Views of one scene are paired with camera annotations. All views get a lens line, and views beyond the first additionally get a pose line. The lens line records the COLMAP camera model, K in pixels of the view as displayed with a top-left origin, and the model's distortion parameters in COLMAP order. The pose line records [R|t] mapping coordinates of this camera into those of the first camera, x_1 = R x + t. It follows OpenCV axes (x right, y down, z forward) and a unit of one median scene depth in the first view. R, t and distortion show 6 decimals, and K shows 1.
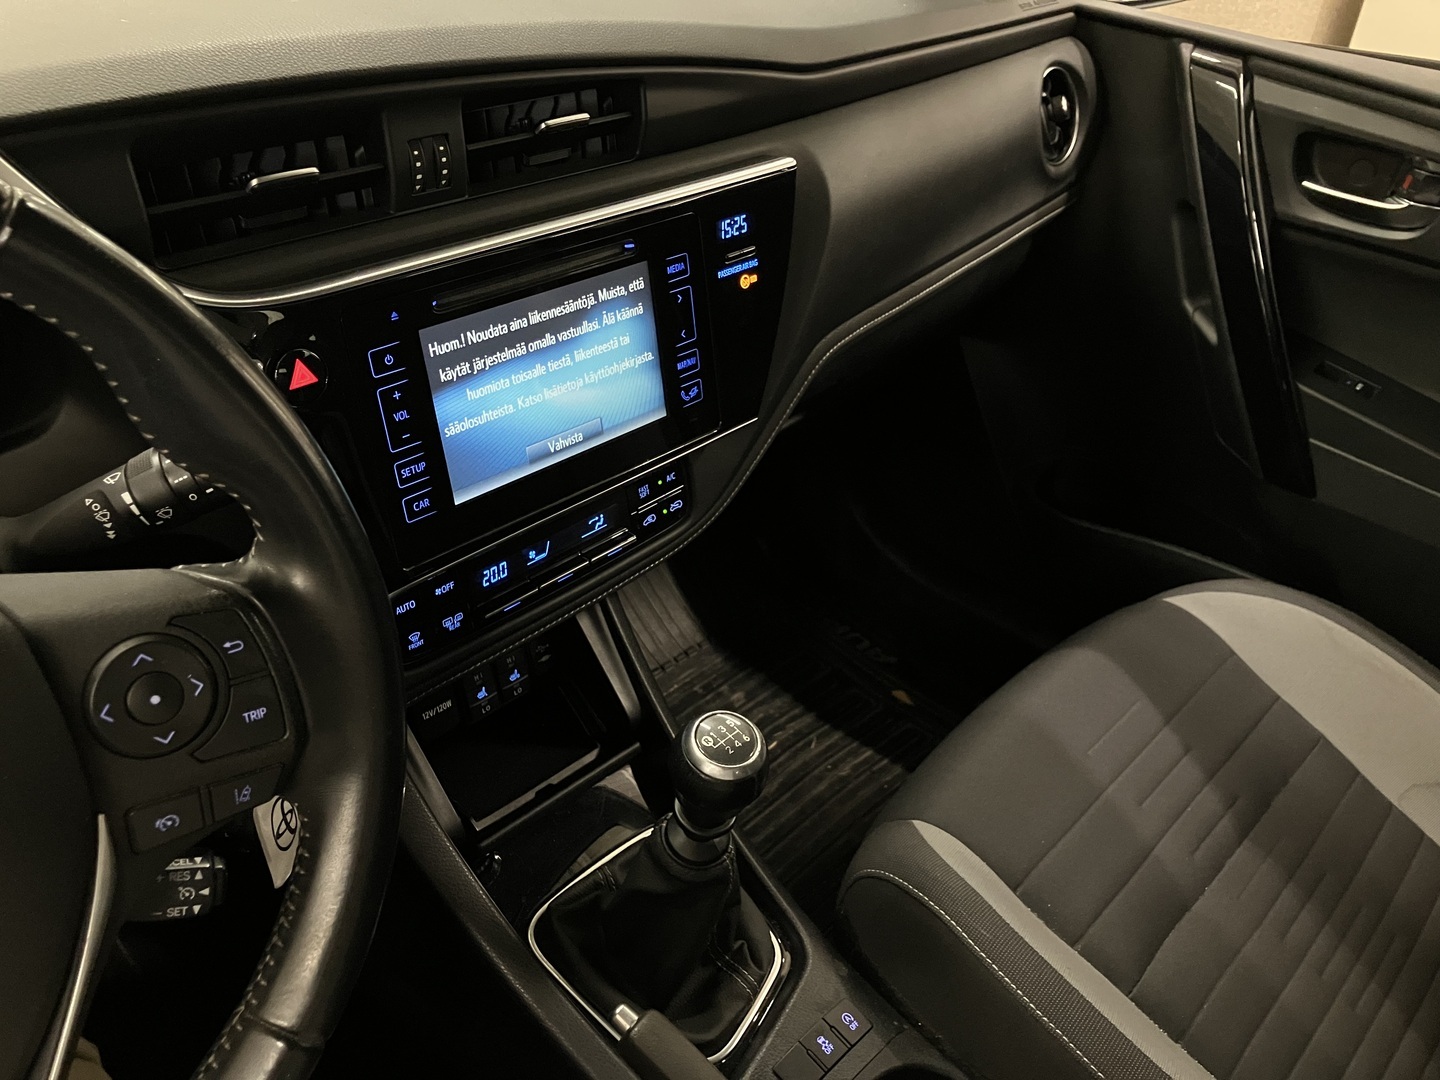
lens RADIAL K [[1200.9, 0, 720.0], [0, 1200.9, 540.0], [0, 0, 1]] dist [-0.002782, 0.004965]
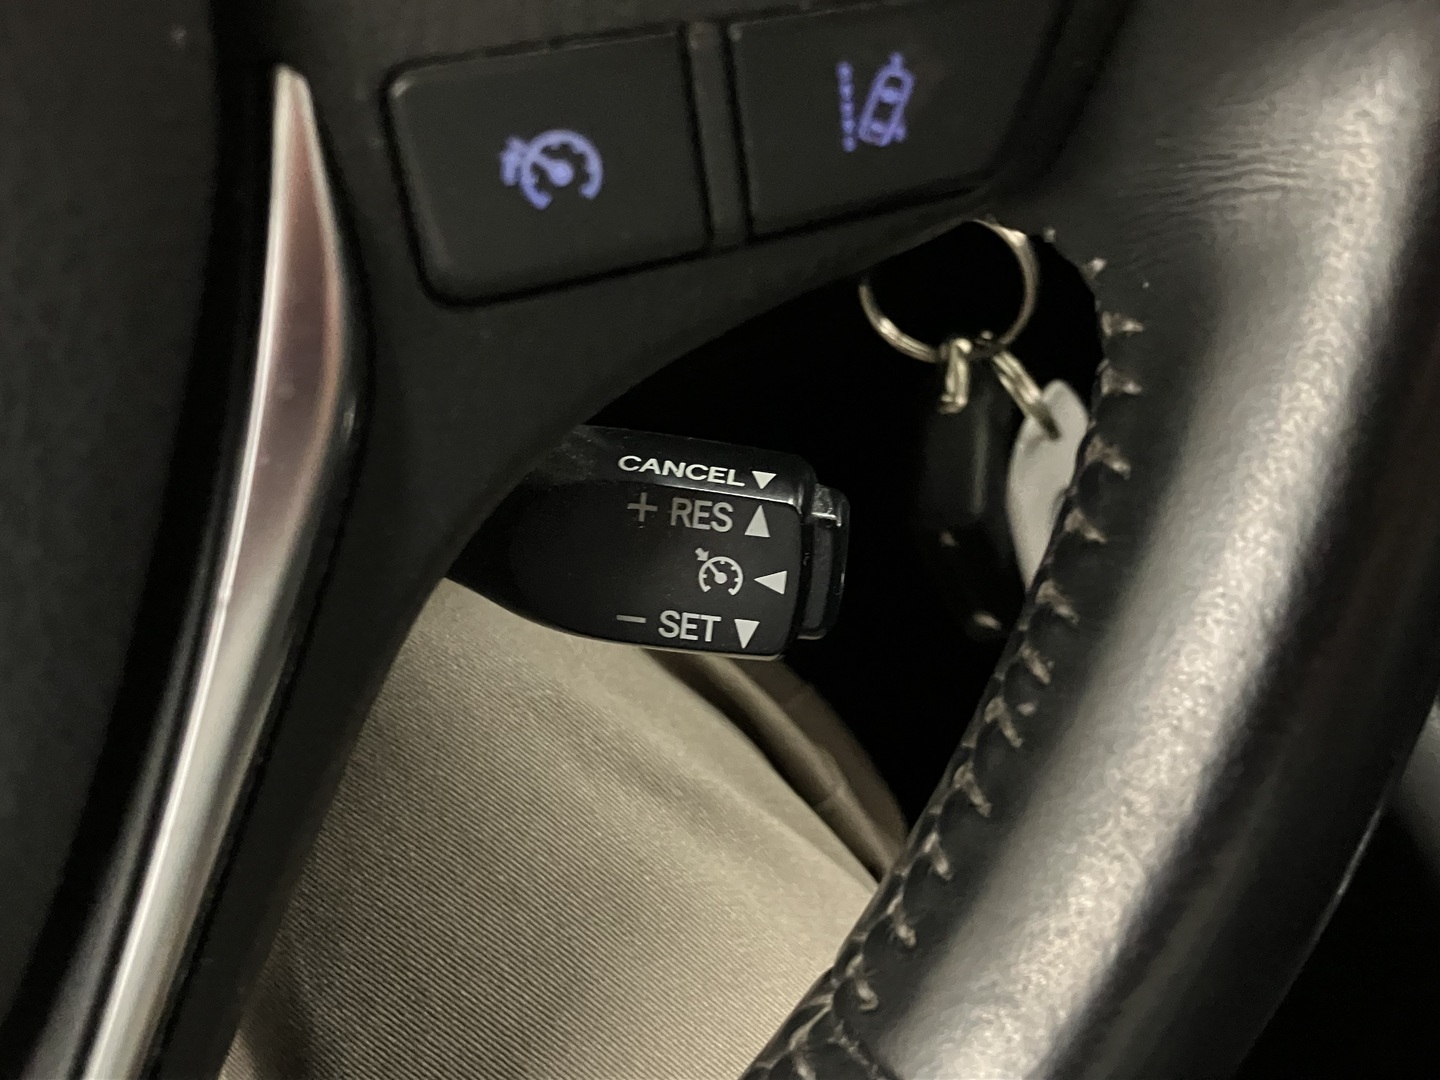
lens RADIAL K [[1305.2, 0, 720.0], [0, 1305.2, 540.0], [0, 0, 1]] dist [0.003959, -0.002197]
pose [[0.820096, 0.125264, -0.558347, -0.262477], [-0.065026, 0.989826, 0.126556, 0.248569], [0.568519, -0.067481, 0.819898, 0.740710]]
